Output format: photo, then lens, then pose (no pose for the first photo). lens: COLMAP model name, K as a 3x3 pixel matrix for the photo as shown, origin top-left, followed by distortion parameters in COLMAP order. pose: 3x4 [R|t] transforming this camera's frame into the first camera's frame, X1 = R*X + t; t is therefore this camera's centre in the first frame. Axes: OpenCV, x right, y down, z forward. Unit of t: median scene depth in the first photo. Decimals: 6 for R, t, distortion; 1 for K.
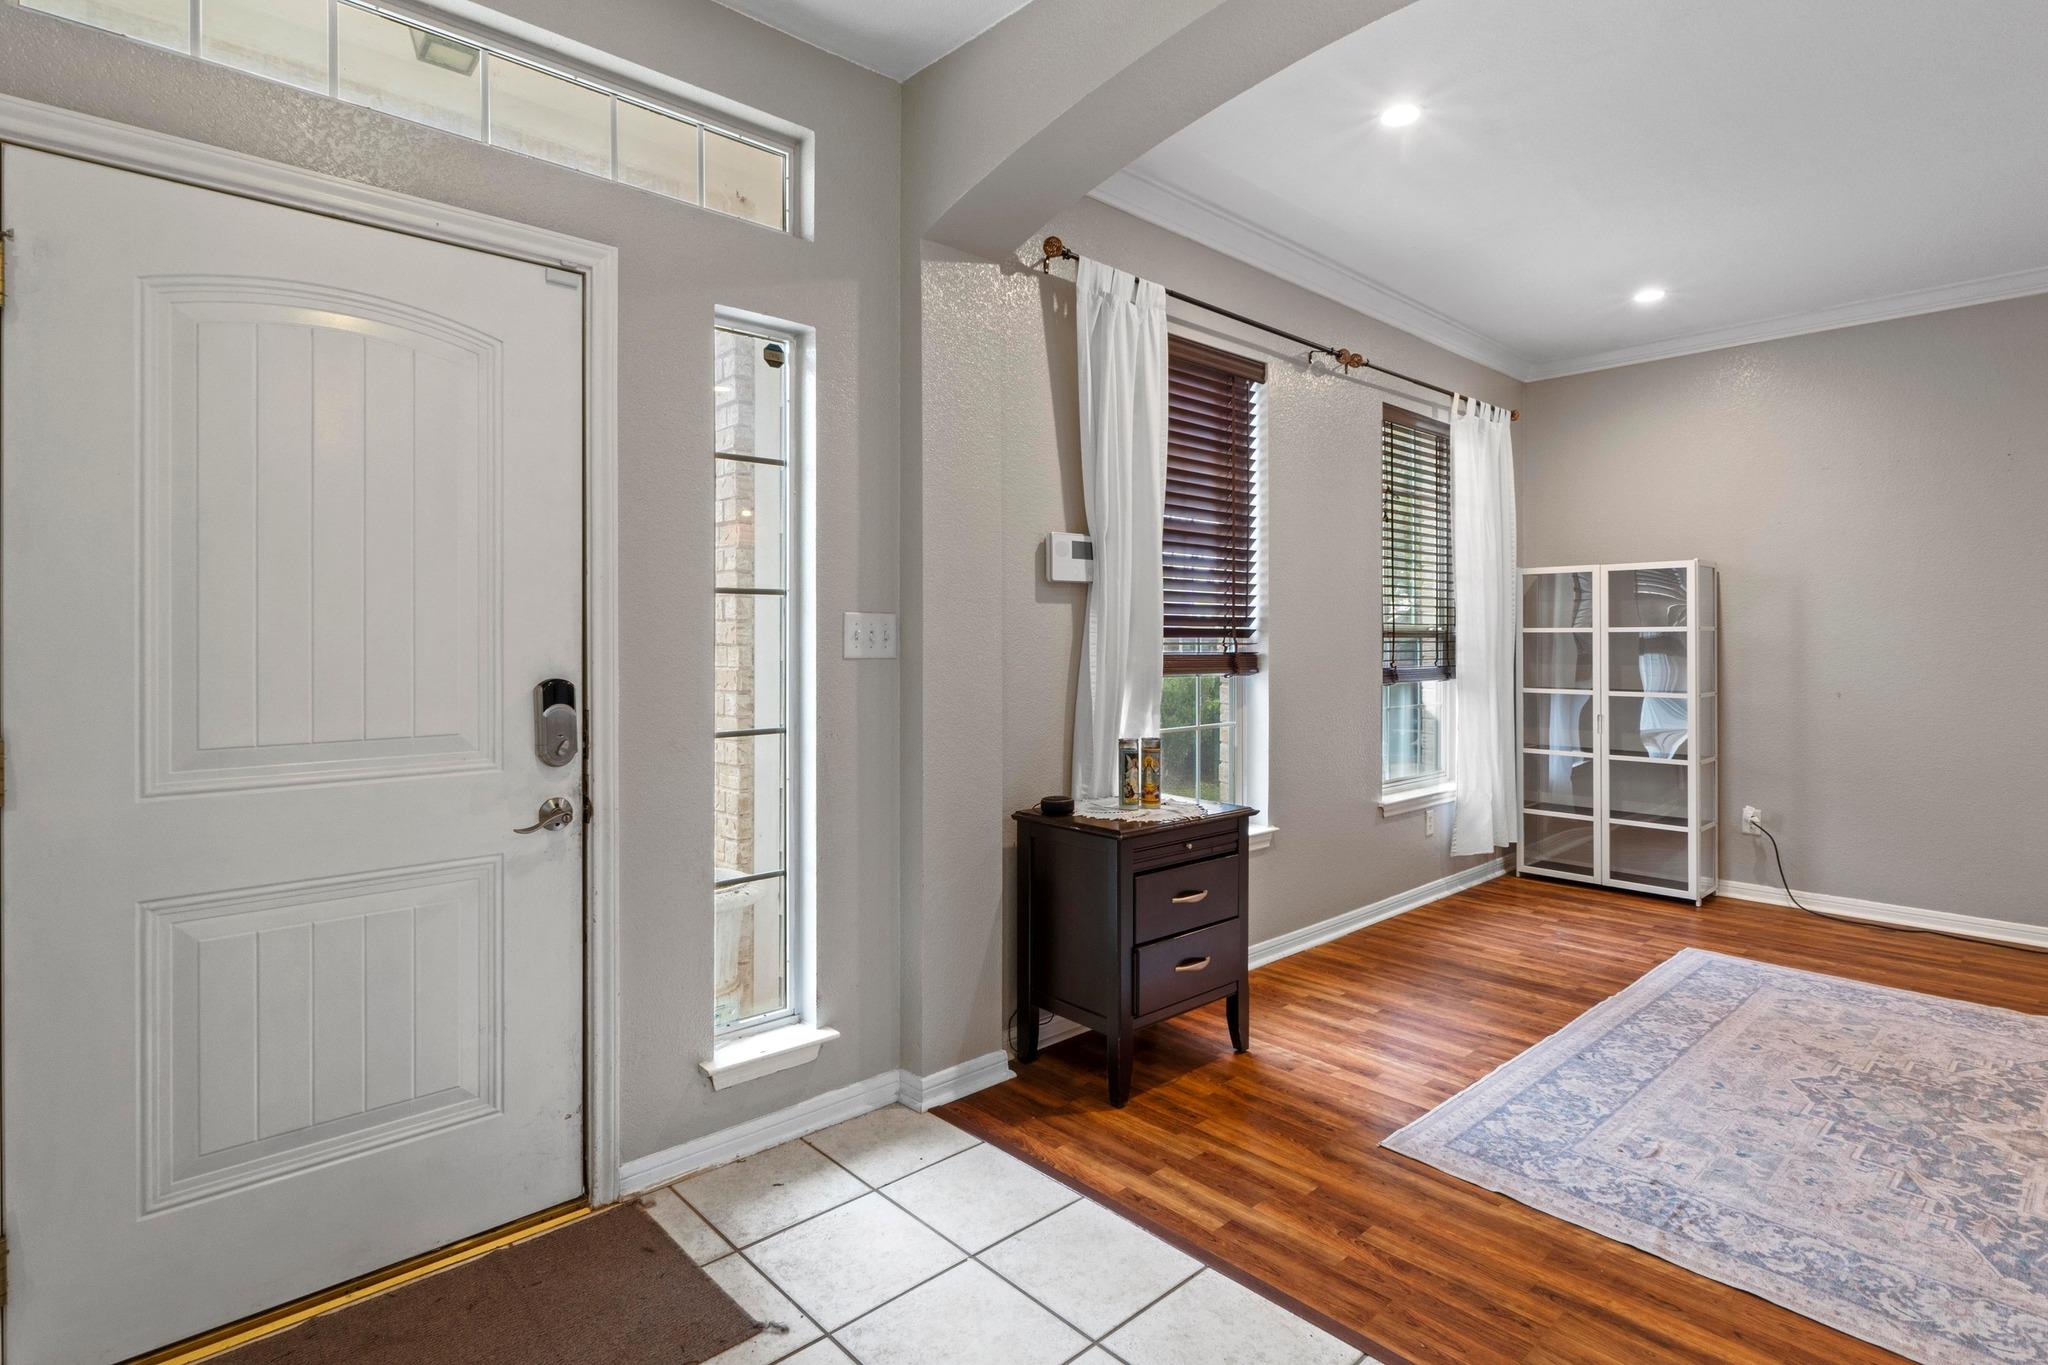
lens RADIAL K [[1015.4, 0, 1000.0], [0, 1015.4, 633.3], [0, 0, 1]] dist [-0.004129, -0.001475]
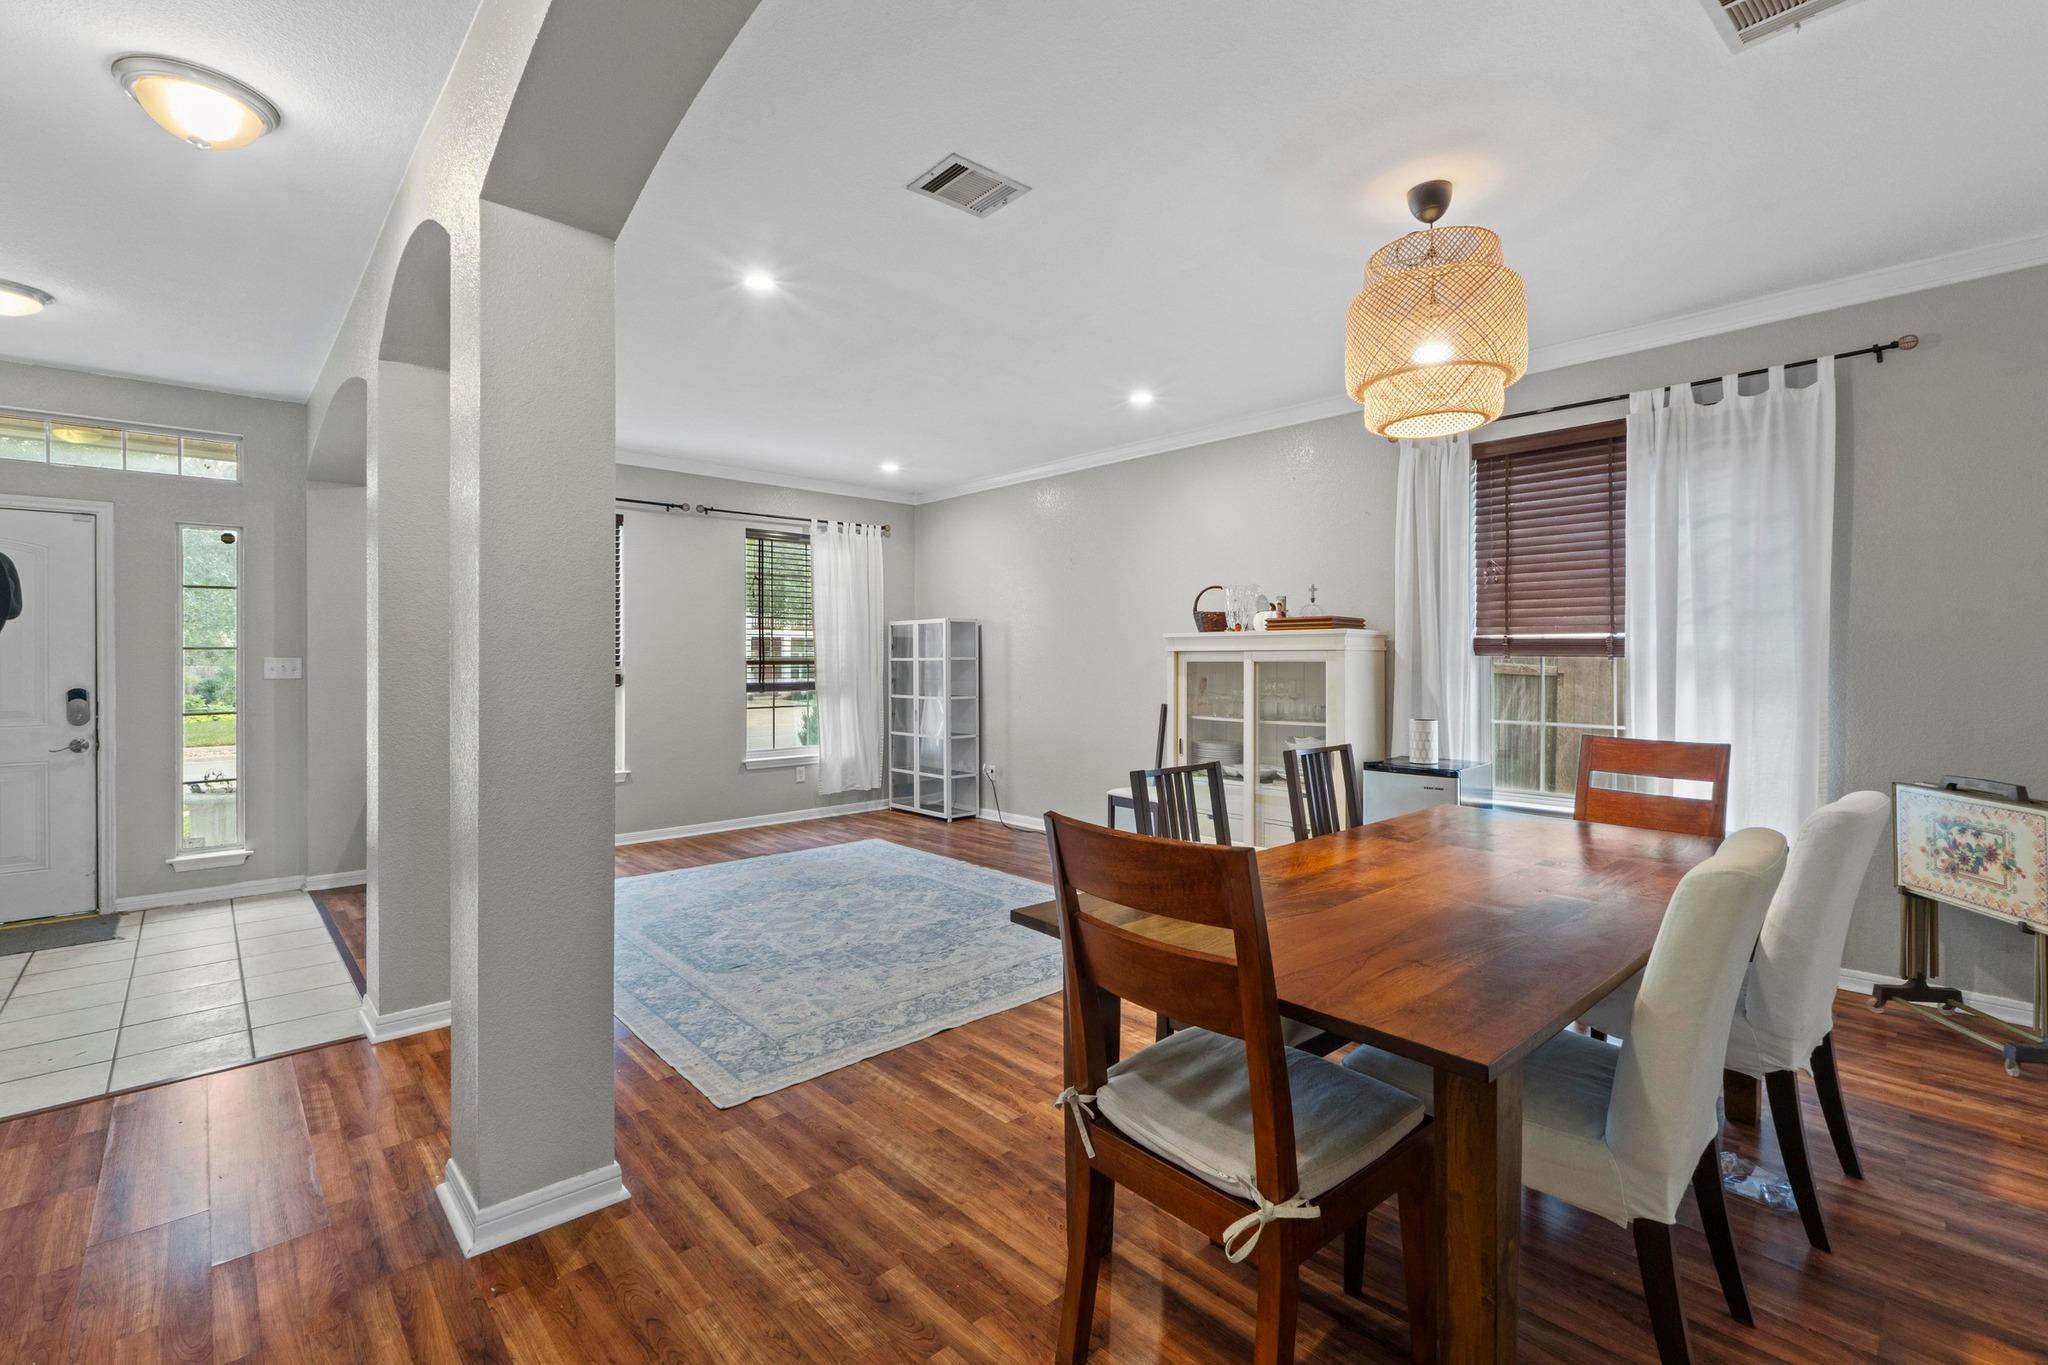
lens RADIAL K [[881.3, 0, 1012.2], [0, 881.3, 655.9], [0, 0, 1]] dist [-0.002704, -0.001201]
pose [[0.999902, -0.003553, 0.013518, 1.325809], [0.003535, 0.999993, 0.001363, -0.020345], [-0.013523, -0.001315, 0.999908, -0.830977]]
